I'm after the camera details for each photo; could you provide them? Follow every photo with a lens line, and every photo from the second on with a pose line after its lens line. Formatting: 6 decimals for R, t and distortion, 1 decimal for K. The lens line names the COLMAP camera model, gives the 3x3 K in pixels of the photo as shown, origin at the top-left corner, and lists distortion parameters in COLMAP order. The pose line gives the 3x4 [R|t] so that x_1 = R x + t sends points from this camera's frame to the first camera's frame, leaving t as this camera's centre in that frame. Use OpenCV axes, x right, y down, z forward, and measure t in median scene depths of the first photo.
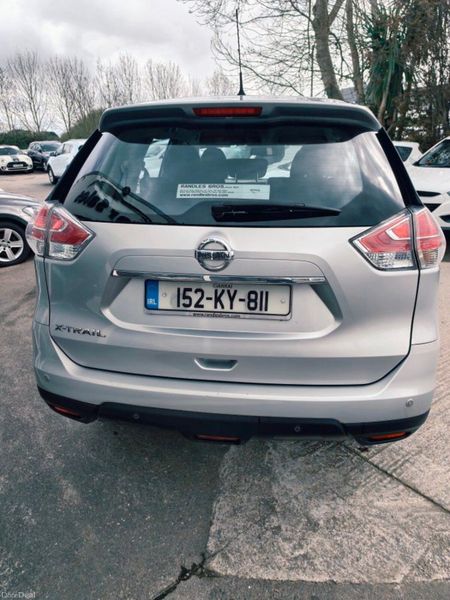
lens RADIAL K [[420.5, 0, 222.8], [0, 420.5, 301.0], [0, 0, 1]] dist [0.021505, -0.021583]
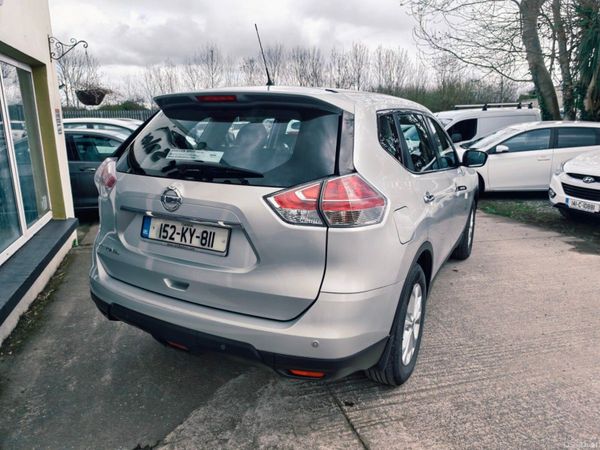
lens RADIAL K [[420.5, 0, 303.1], [0, 420.5, 222.9], [0, 0, 1]] dist [0.021505, -0.021583]
pose [[0.936477, 0.096801, -0.337104, 0.773035], [-0.136498, 0.985972, -0.096064, 0.034330], [0.323076, 0.135976, 0.936553, -0.117838]]
